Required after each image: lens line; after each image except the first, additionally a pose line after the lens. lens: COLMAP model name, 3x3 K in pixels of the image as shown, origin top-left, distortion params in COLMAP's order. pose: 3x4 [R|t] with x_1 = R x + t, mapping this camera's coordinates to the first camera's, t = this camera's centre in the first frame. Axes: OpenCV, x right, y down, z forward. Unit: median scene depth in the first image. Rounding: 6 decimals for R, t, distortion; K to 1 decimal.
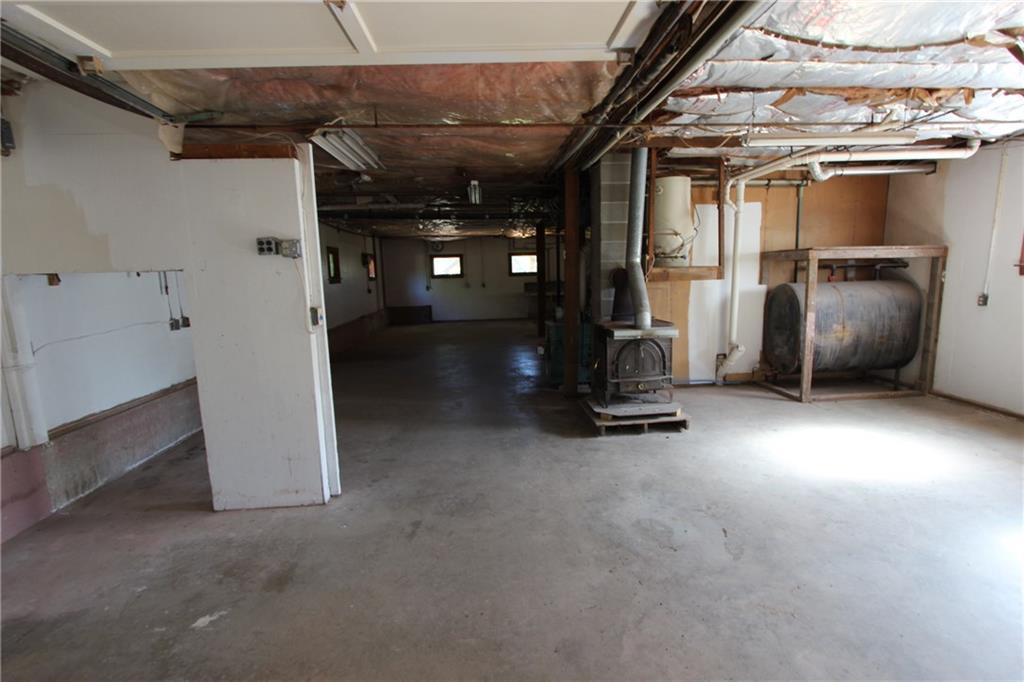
lens RADIAL K [[471.0, 0, 515.5], [0, 471.0, 340.8], [0, 0, 1]] dist [-0.008649, -0.000273]
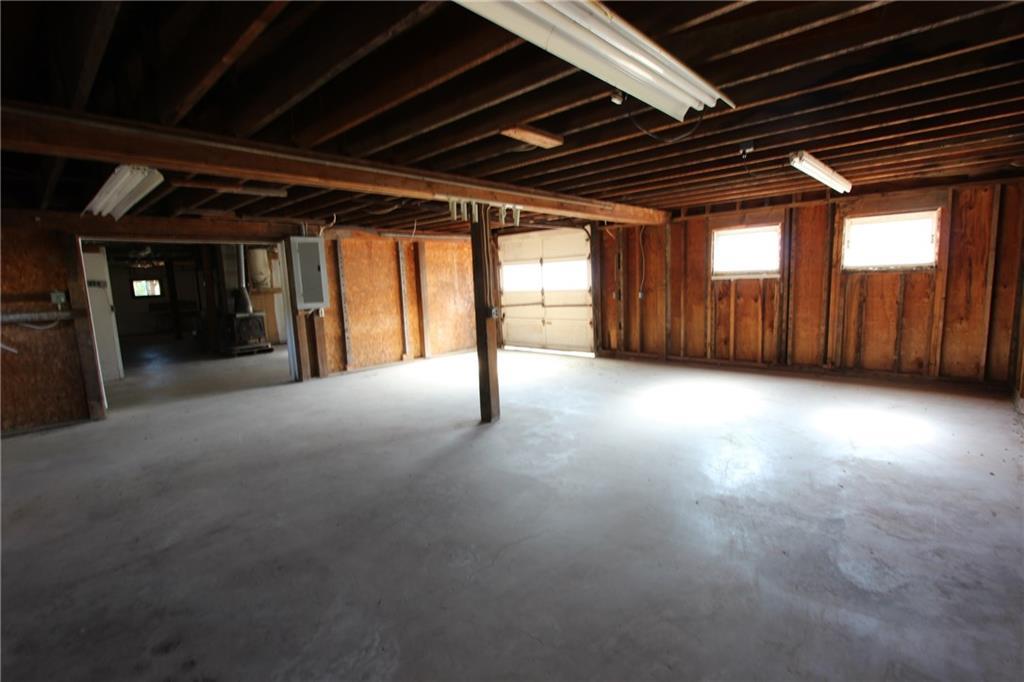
lens RADIAL K [[471.0, 0, 516.8], [0, 471.0, 337.7], [0, 0, 1]] dist [-0.008649, -0.000273]
pose [[0.730402, -0.091611, 0.676846, -0.357535], [0.122451, 0.992472, 0.002192, 0.248840], [-0.671951, 0.081279, 0.736122, -1.629666]]
